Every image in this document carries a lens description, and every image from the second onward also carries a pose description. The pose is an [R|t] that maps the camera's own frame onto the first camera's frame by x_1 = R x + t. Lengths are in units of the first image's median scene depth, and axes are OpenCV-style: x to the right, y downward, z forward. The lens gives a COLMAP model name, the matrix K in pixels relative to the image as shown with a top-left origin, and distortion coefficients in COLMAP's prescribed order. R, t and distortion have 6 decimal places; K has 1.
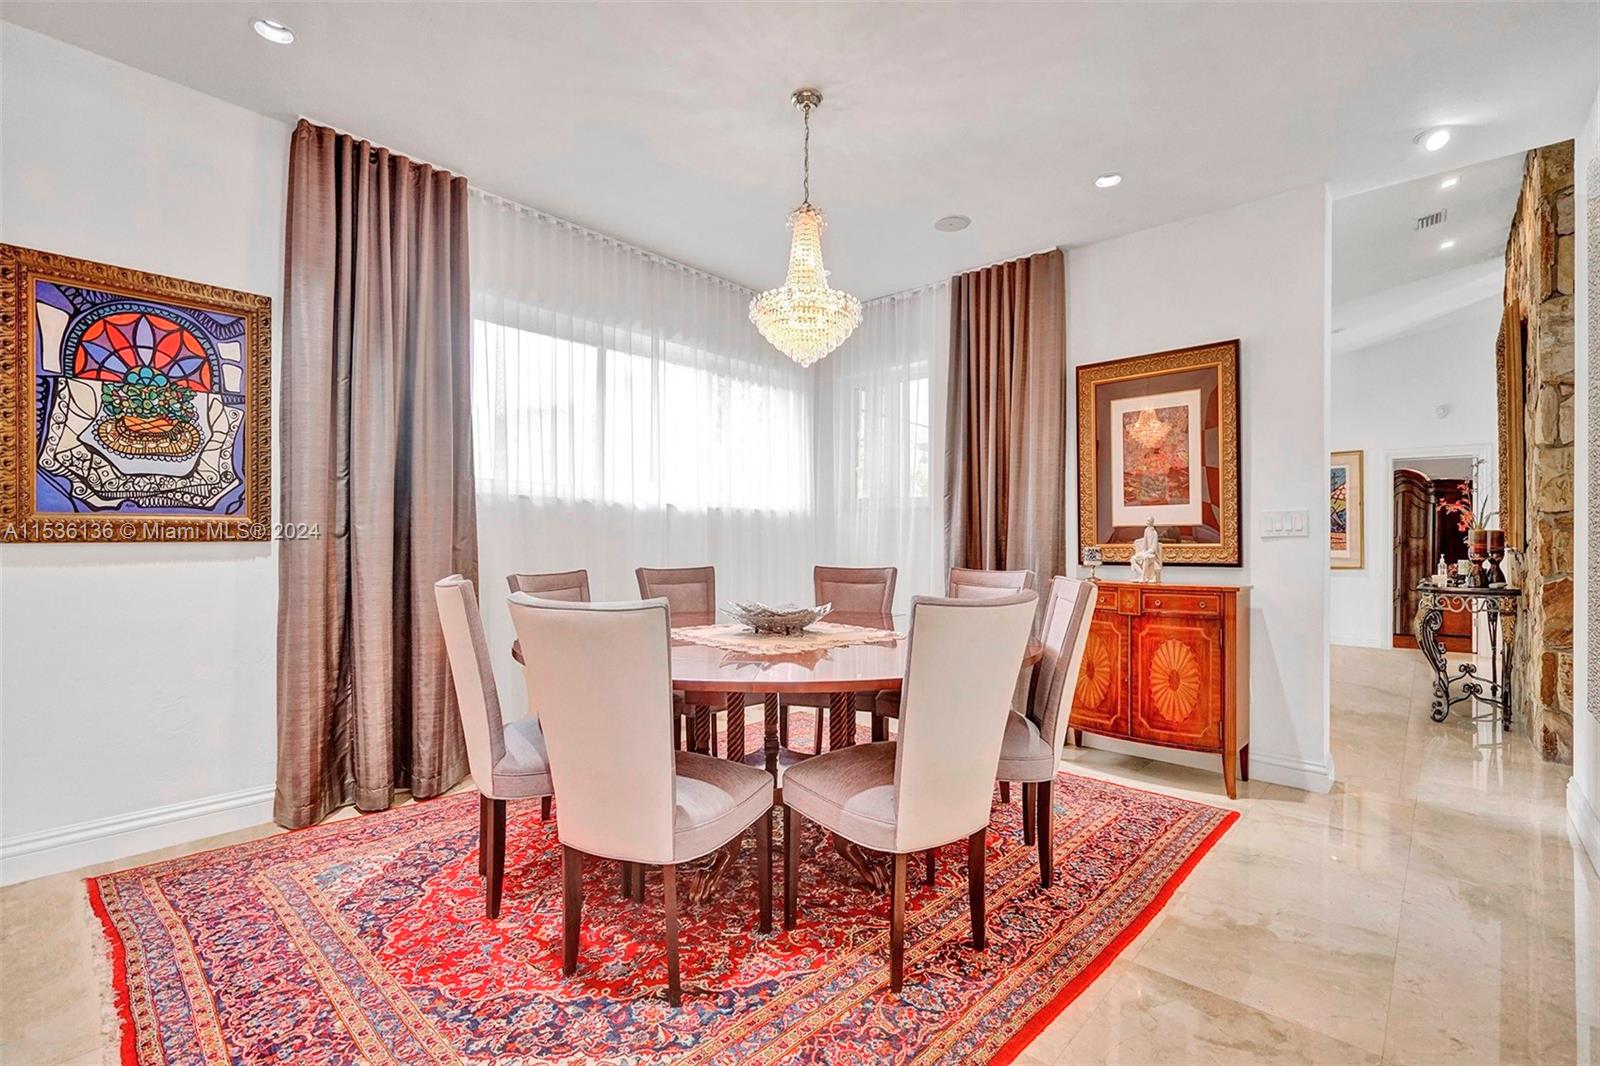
lens RADIAL K [[723.3, 0, 802.5], [0, 723.3, 540.9], [0, 0, 1]] dist [0.005496, -0.000614]
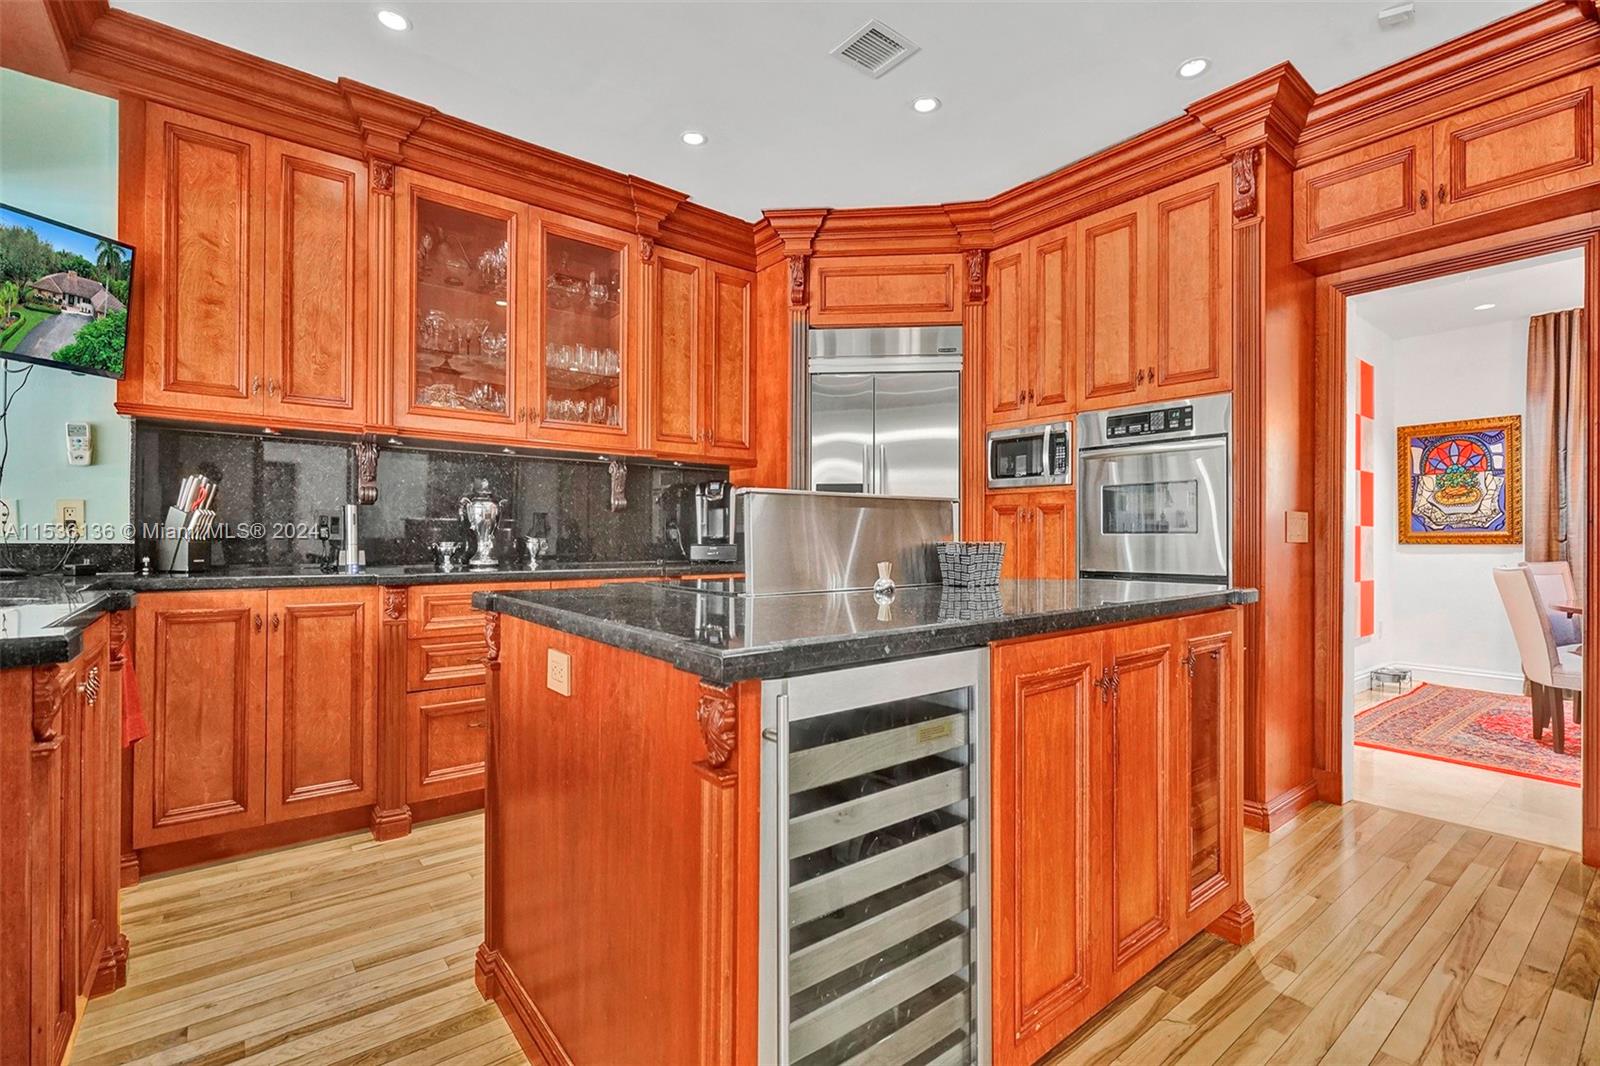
lens RADIAL K [[723.3, 0, 803.0], [0, 723.3, 531.5], [0, 0, 1]] dist [0.005496, -0.000614]
pose [[-0.143945, -0.007998, -0.989553, 1.525412], [0.005005, 0.999949, -0.008810, -0.027181], [0.989573, -0.006221, -0.143898, -0.625042]]
